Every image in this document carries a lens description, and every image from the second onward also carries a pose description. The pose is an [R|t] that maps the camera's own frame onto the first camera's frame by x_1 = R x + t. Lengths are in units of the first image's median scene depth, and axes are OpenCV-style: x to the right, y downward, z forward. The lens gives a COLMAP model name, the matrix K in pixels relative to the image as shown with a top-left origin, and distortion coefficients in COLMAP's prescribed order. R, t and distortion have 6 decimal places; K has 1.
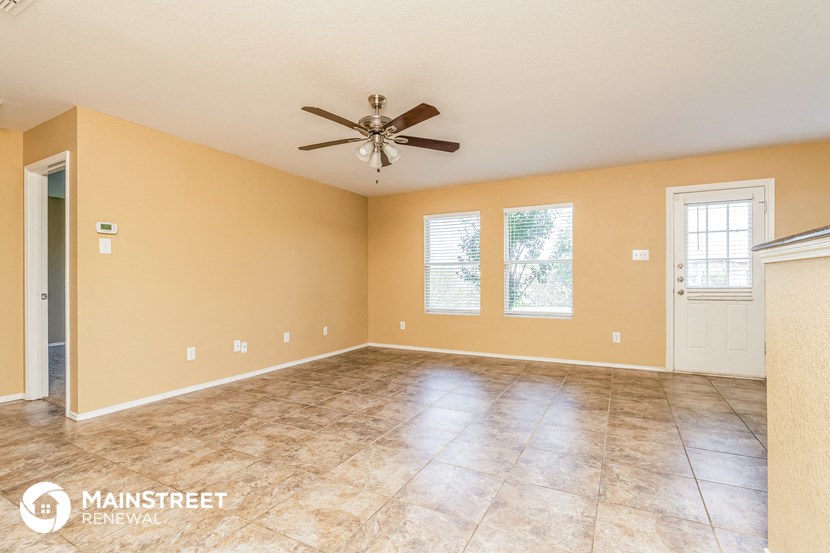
lens RADIAL K [[393.8, 0, 415.0], [0, 393.8, 276.5], [0, 0, 1]] dist [-0.055898, -0.000192]
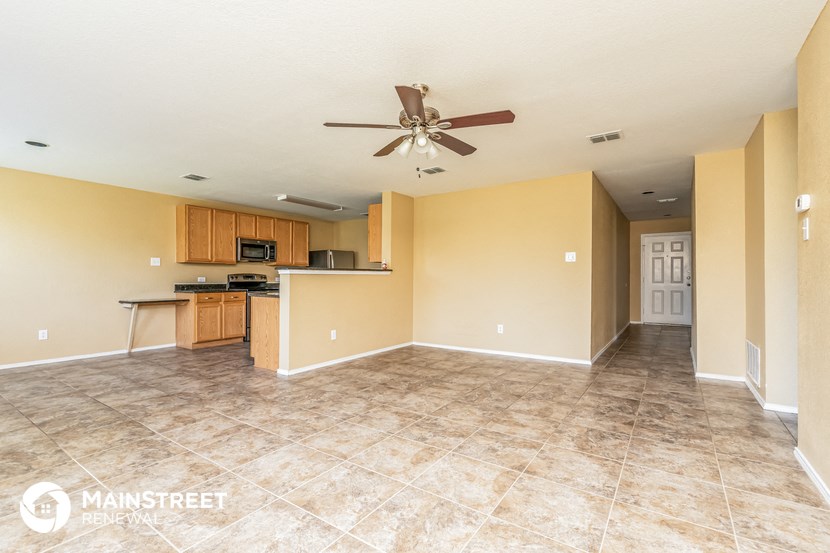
lens RADIAL K [[384.1, 0, 415.0], [0, 384.1, 276.5], [0, 0, 1]] dist [-0.000952, -0.000526]
pose [[-0.993828, 0.004396, 0.110843, -0.186350], [0.002743, 0.999883, -0.015067, 0.016112], [-0.110896, -0.014670, -0.993724, 1.917845]]
